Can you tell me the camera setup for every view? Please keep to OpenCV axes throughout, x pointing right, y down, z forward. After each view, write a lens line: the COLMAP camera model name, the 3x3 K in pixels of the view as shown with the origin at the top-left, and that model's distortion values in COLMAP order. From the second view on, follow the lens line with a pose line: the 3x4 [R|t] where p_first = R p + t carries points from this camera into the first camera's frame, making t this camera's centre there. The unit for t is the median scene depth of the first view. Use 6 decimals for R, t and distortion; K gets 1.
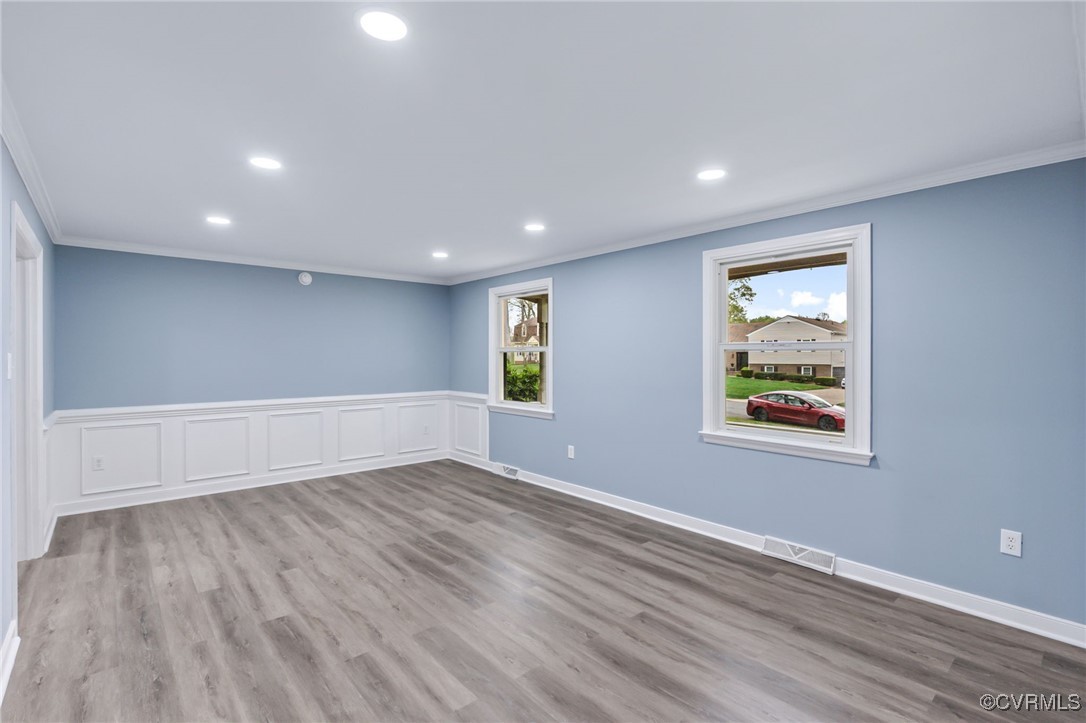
lens RADIAL K [[503.1, 0, 542.5], [0, 503.1, 357.4], [0, 0, 1]] dist [-0.003509, 0.000003]
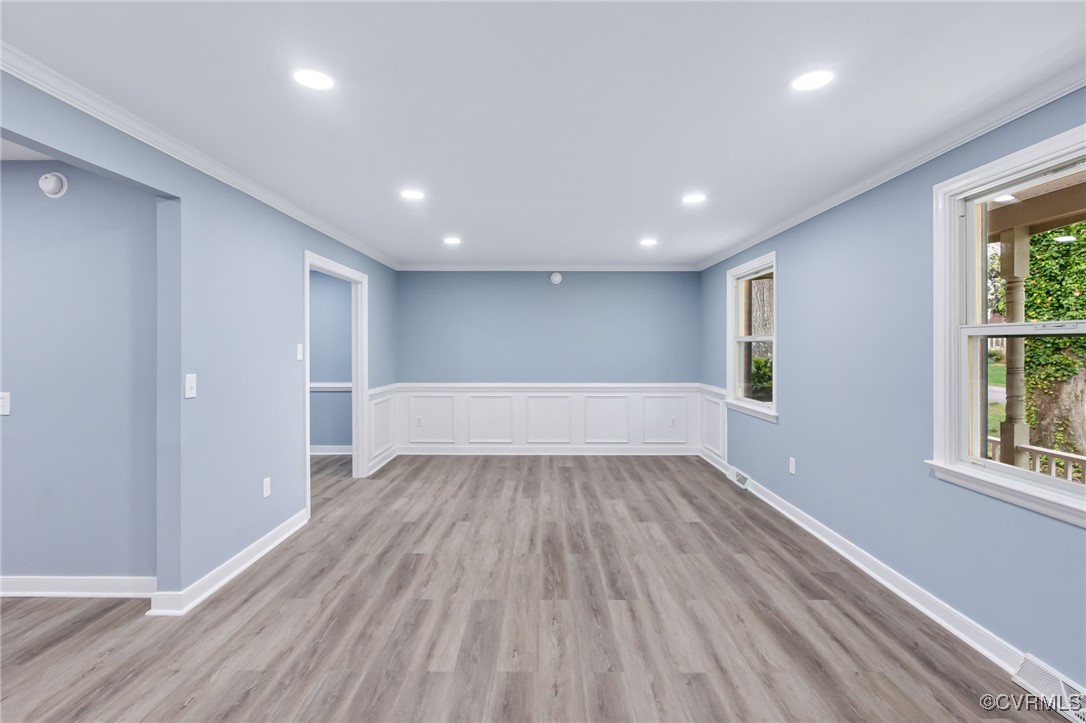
lens RADIAL K [[504.9, 0, 541.8], [0, 504.9, 346.9], [0, 0, 1]] dist [-0.002762, 0.000278]
pose [[0.751915, 0.001601, -0.659258, 0.387306], [-0.001983, 0.999998, 0.000166, -0.001427], [0.659257, 0.001183, 0.751917, 0.177558]]
